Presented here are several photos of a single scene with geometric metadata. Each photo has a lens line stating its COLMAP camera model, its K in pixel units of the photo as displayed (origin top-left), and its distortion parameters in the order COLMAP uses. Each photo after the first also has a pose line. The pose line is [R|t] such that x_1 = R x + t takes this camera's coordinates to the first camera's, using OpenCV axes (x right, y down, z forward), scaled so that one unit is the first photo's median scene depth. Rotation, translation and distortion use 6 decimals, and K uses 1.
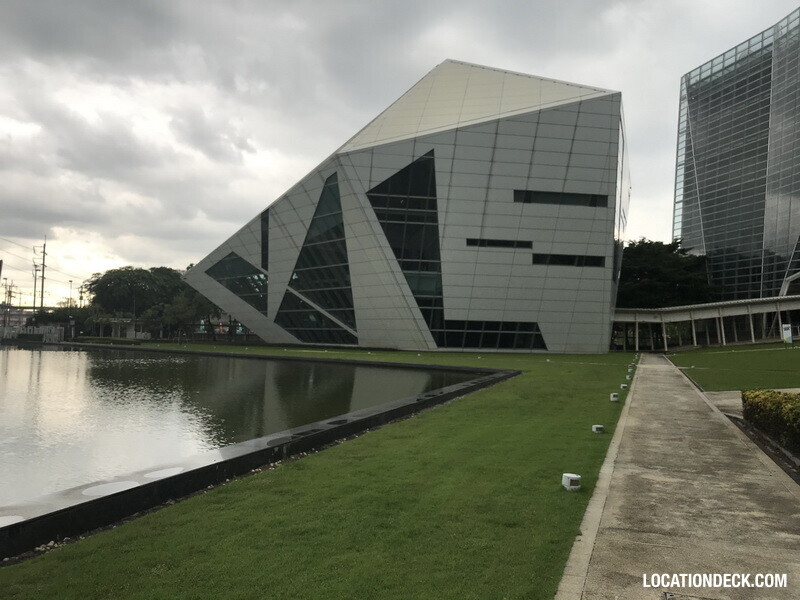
lens RADIAL K [[655.7, 0, 395.8], [0, 655.7, 299.6], [0, 0, 1]] dist [0.047595, -0.068151]
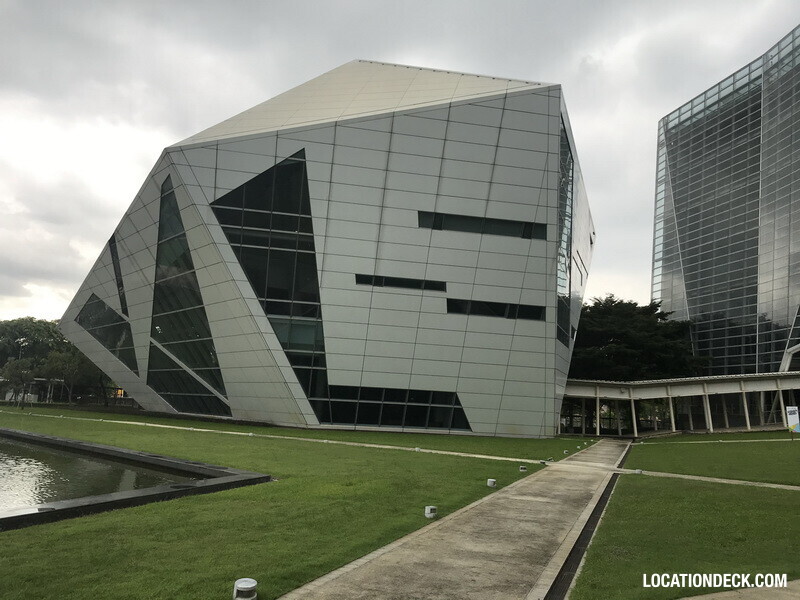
lens RADIAL K [[657.8, 0, 401.2], [0, 657.8, 290.9], [0, 0, 1]] dist [0.027672, -0.008612]
pose [[0.999445, 0.032589, 0.006936, 0.122821], [-0.031479, 0.991789, -0.123949, 0.012449], [-0.010919, 0.123661, 0.992264, 0.212846]]
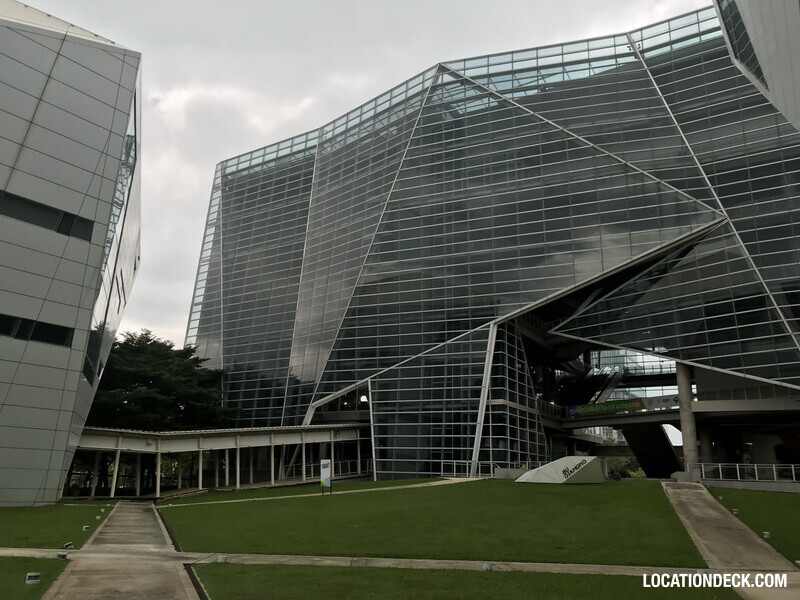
lens RADIAL K [[651.6, 0, 396.1], [0, 651.6, 301.5], [0, 0, 1]] dist [0.055005, -0.082065]
pose [[0.749239, 0.184078, 0.636205, 0.133501], [-0.053344, 0.974251, -0.219065, 0.017828], [-0.660148, 0.130194, 0.739766, 0.328126]]
